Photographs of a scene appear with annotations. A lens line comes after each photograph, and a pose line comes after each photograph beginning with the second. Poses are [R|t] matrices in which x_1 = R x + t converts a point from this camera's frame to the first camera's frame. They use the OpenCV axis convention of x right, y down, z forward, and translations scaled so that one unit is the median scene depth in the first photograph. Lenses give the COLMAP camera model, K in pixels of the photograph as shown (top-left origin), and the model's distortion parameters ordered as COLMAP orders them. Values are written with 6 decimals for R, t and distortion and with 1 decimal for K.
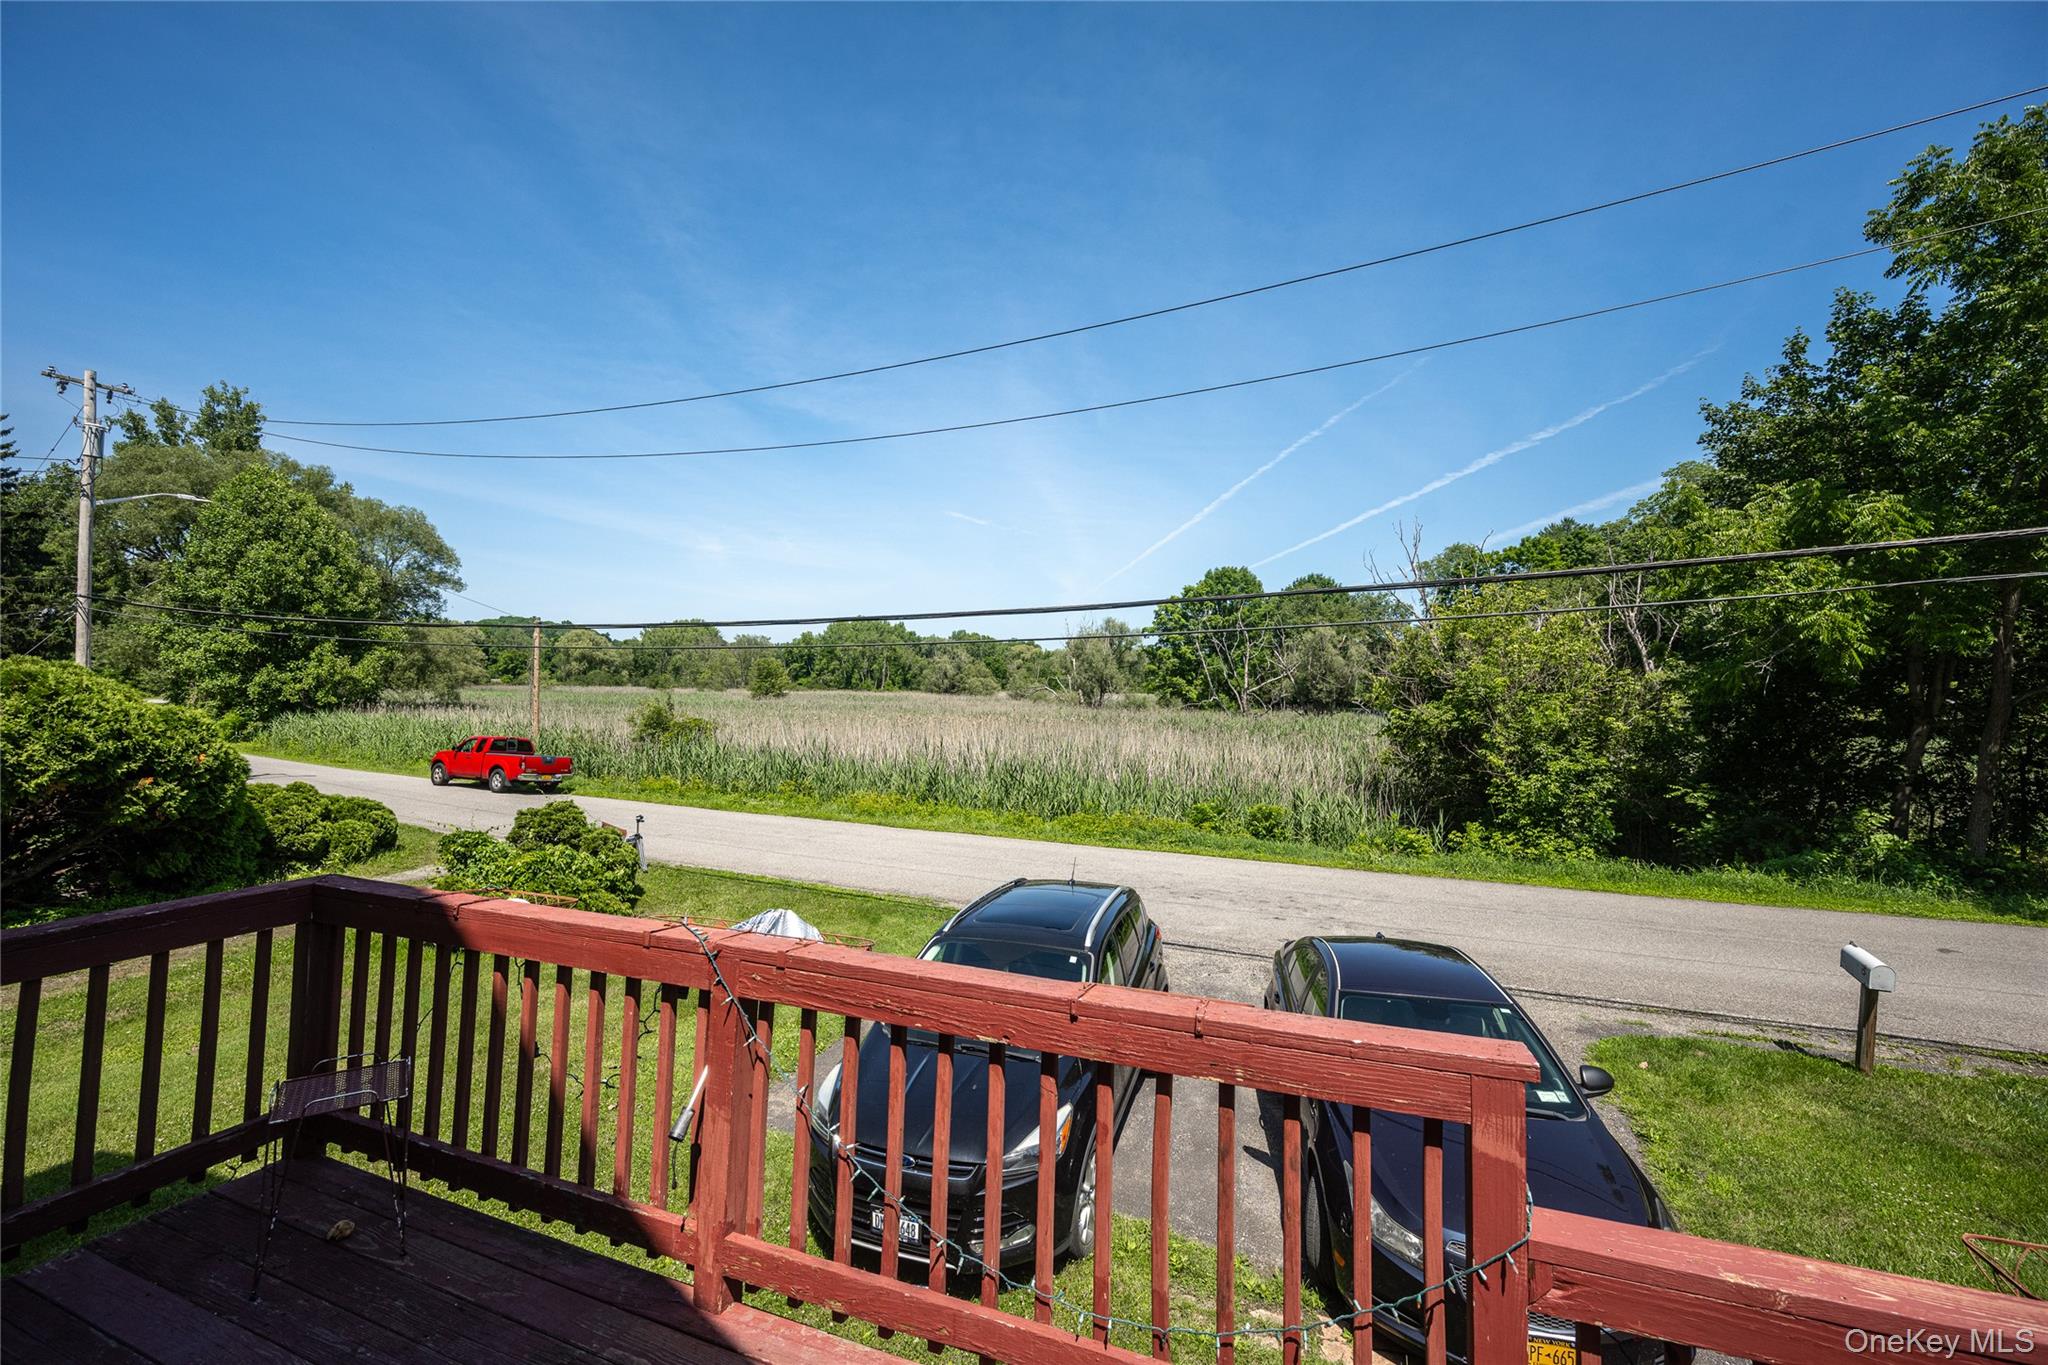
lens RADIAL K [[839.2, 0, 987.2], [0, 839.2, 679.8], [0, 0, 1]] dist [-0.000323, -0.000037]
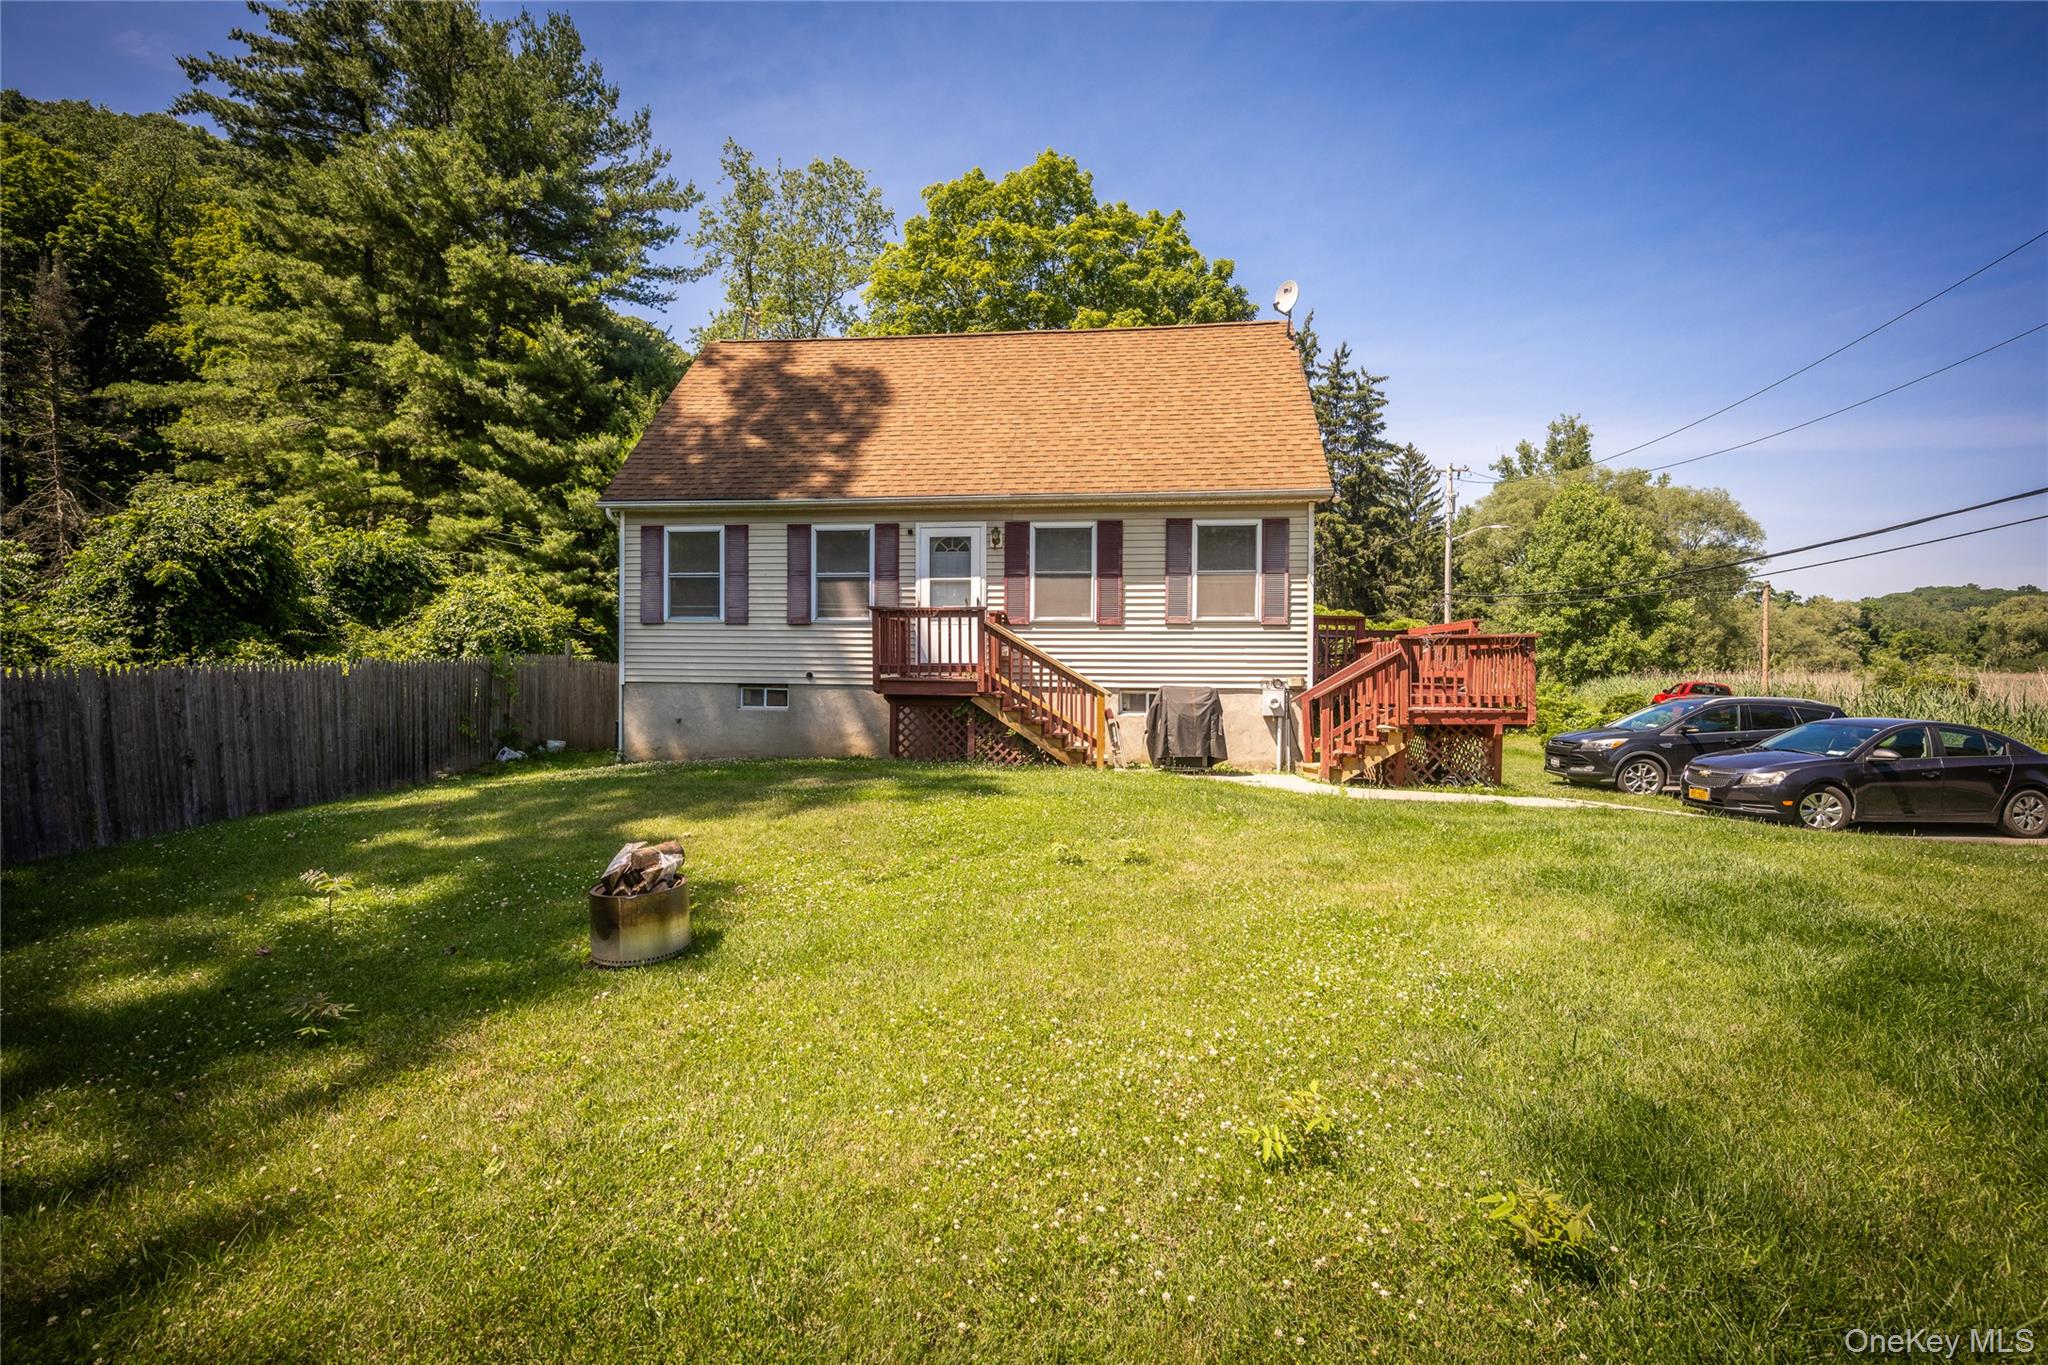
lens RADIAL K [[939.4, 0, 1027.3], [0, 939.4, 679.2], [0, 0, 1]] dist [-0.001284, -0.000195]
pose [[0.278989, 0.001332, -0.960293, 0.197581], [0.004520, 0.999986, 0.002700, 0.023849], [0.960284, -0.005094, 0.278980, -0.139109]]
